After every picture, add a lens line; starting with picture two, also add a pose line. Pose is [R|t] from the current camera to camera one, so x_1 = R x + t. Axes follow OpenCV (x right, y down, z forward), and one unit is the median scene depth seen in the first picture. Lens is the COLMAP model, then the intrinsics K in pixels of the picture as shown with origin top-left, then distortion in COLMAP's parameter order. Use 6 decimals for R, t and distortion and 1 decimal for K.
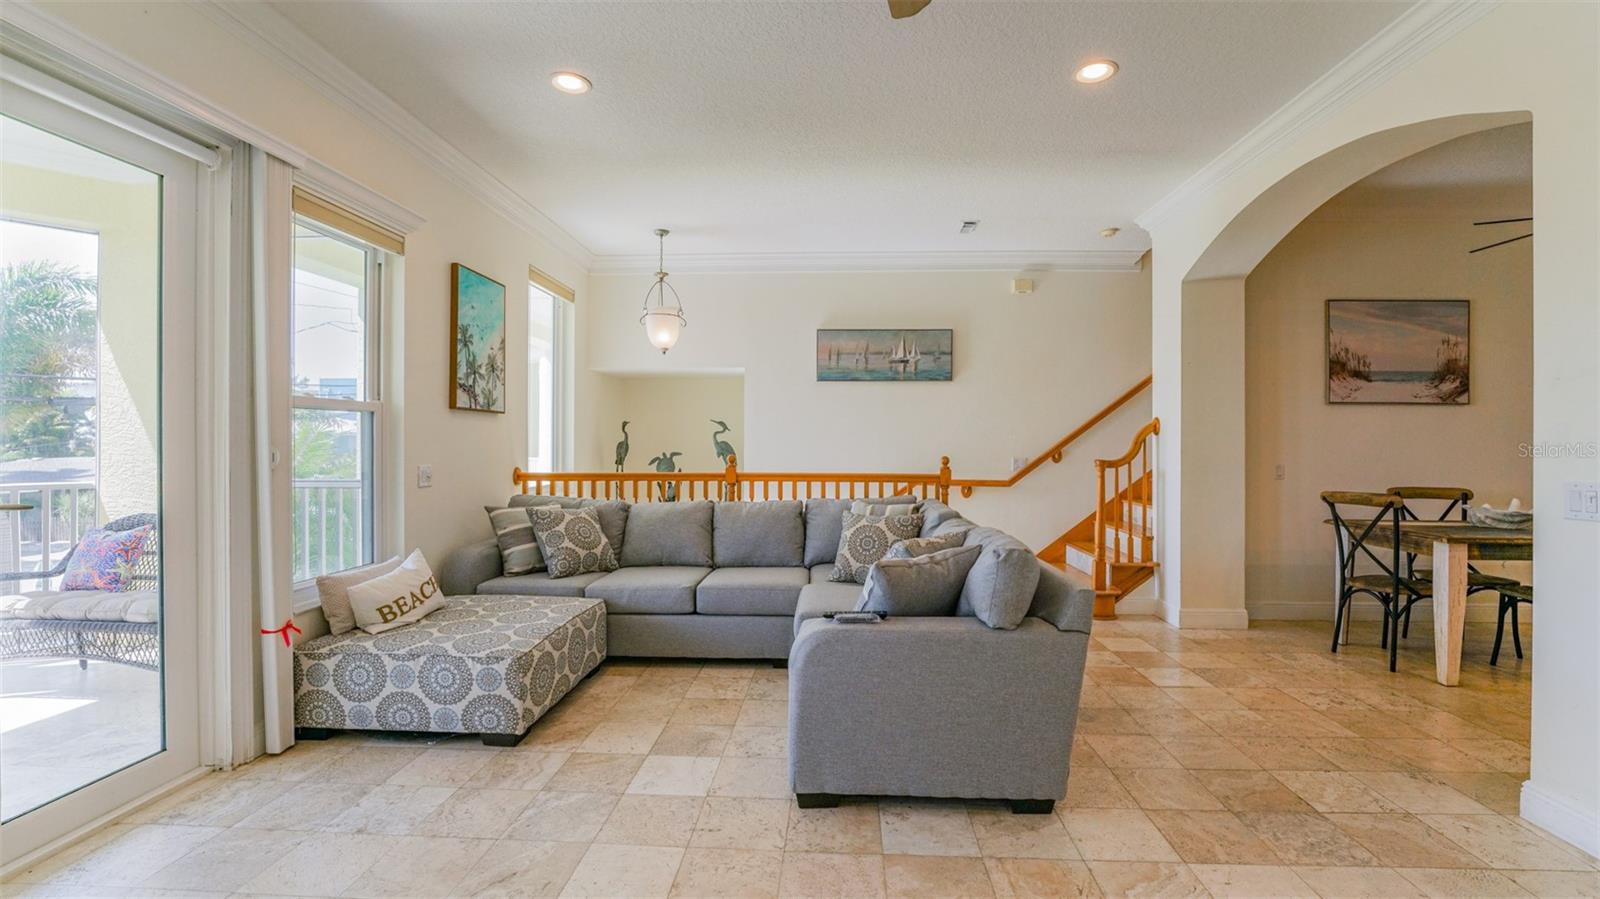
lens RADIAL K [[688.7, 0, 806.4], [0, 688.7, 445.6], [0, 0, 1]] dist [-0.002741, 0.000771]
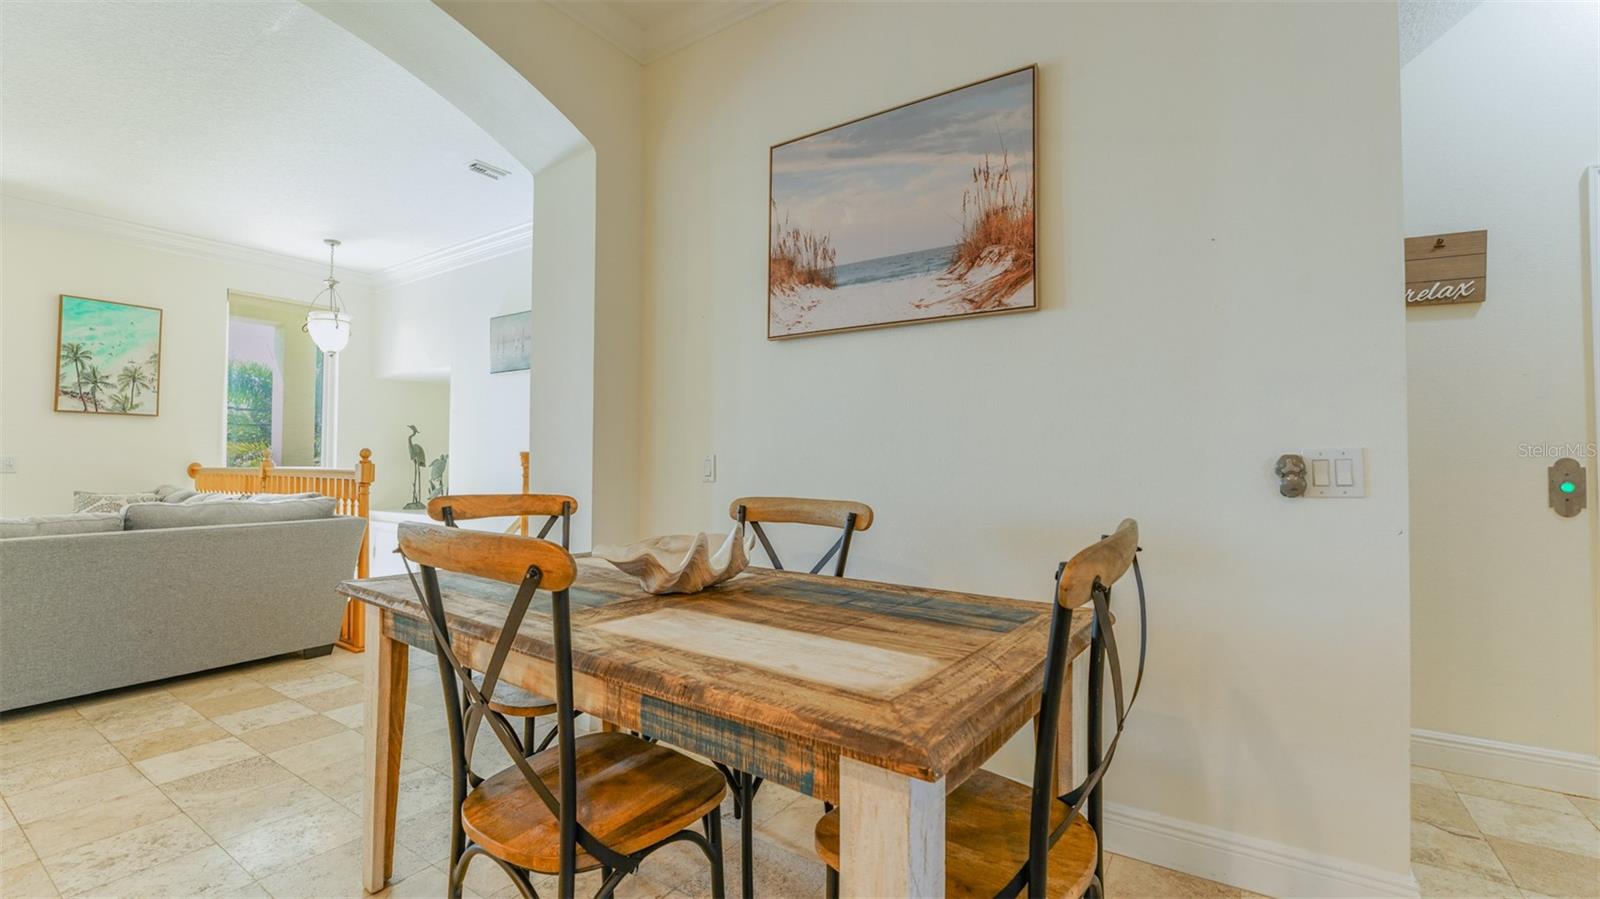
lens RADIAL K [[688.7, 0, 754.8], [0, 688.7, 444.1], [0, 0, 1]] dist [-0.002741, 0.000771]
pose [[0.836568, -0.015701, -0.547637, 1.044083], [-0.003000, 0.999443, -0.033238, 0.036690], [0.547854, 0.029448, 0.836055, 0.556984]]
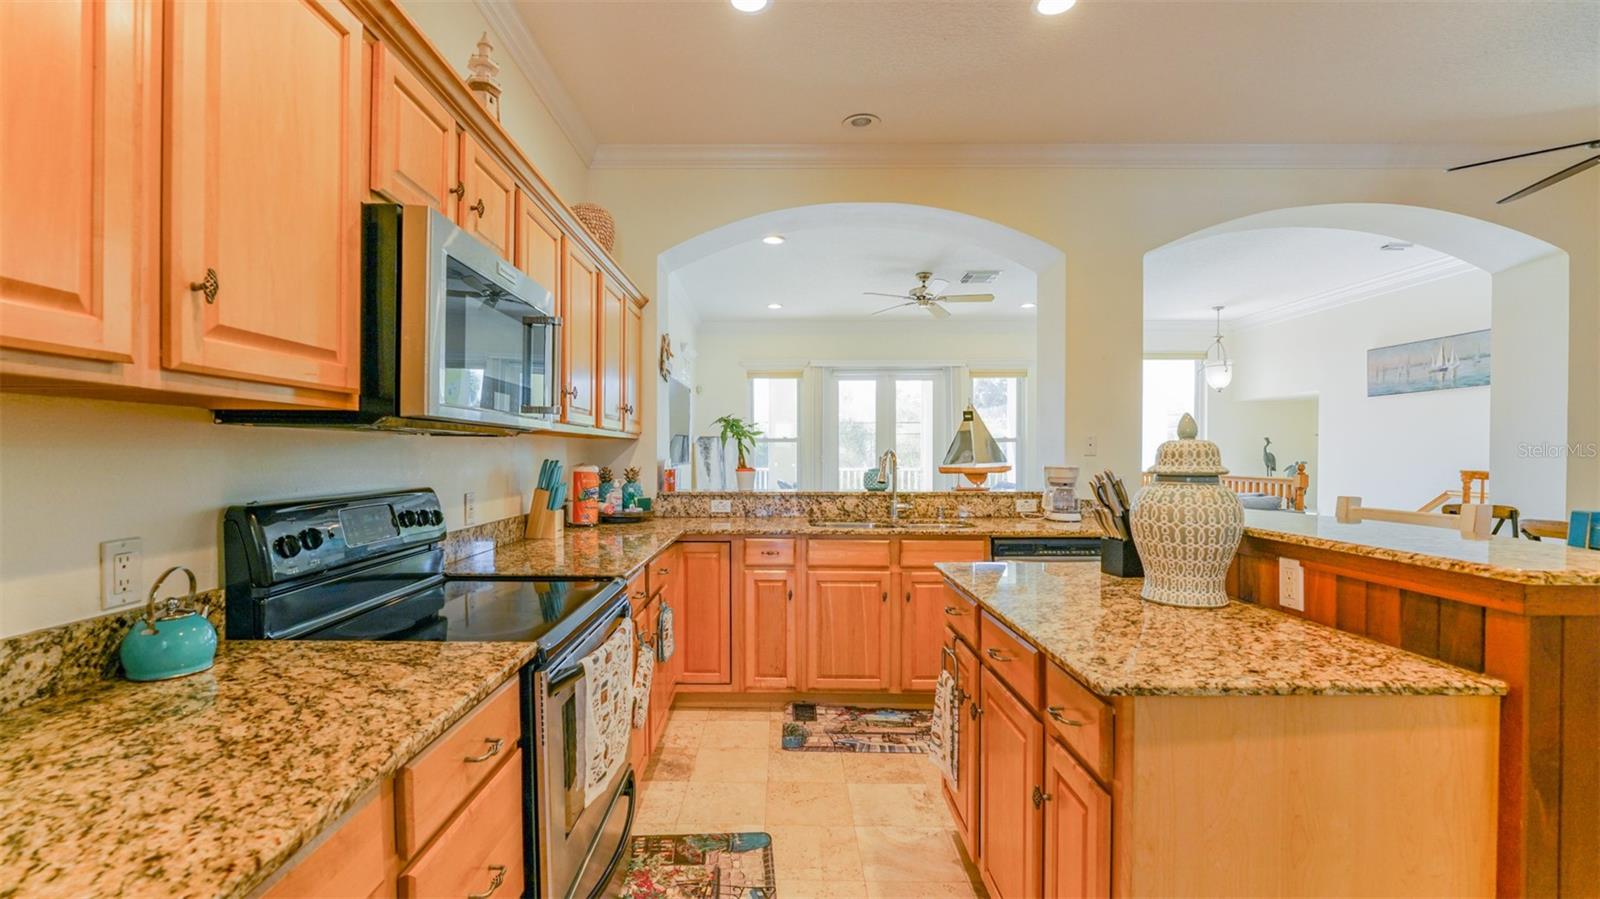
lens RADIAL K [[688.7, 0, 792.8], [0, 688.7, 456.4], [0, 0, 1]] dist [-0.002741, 0.000771]
pose [[0.069444, -0.002400, -0.997583, 1.347324], [-0.004190, 0.999988, -0.002698, 0.009712], [0.997577, 0.004367, 0.069434, 0.012854]]
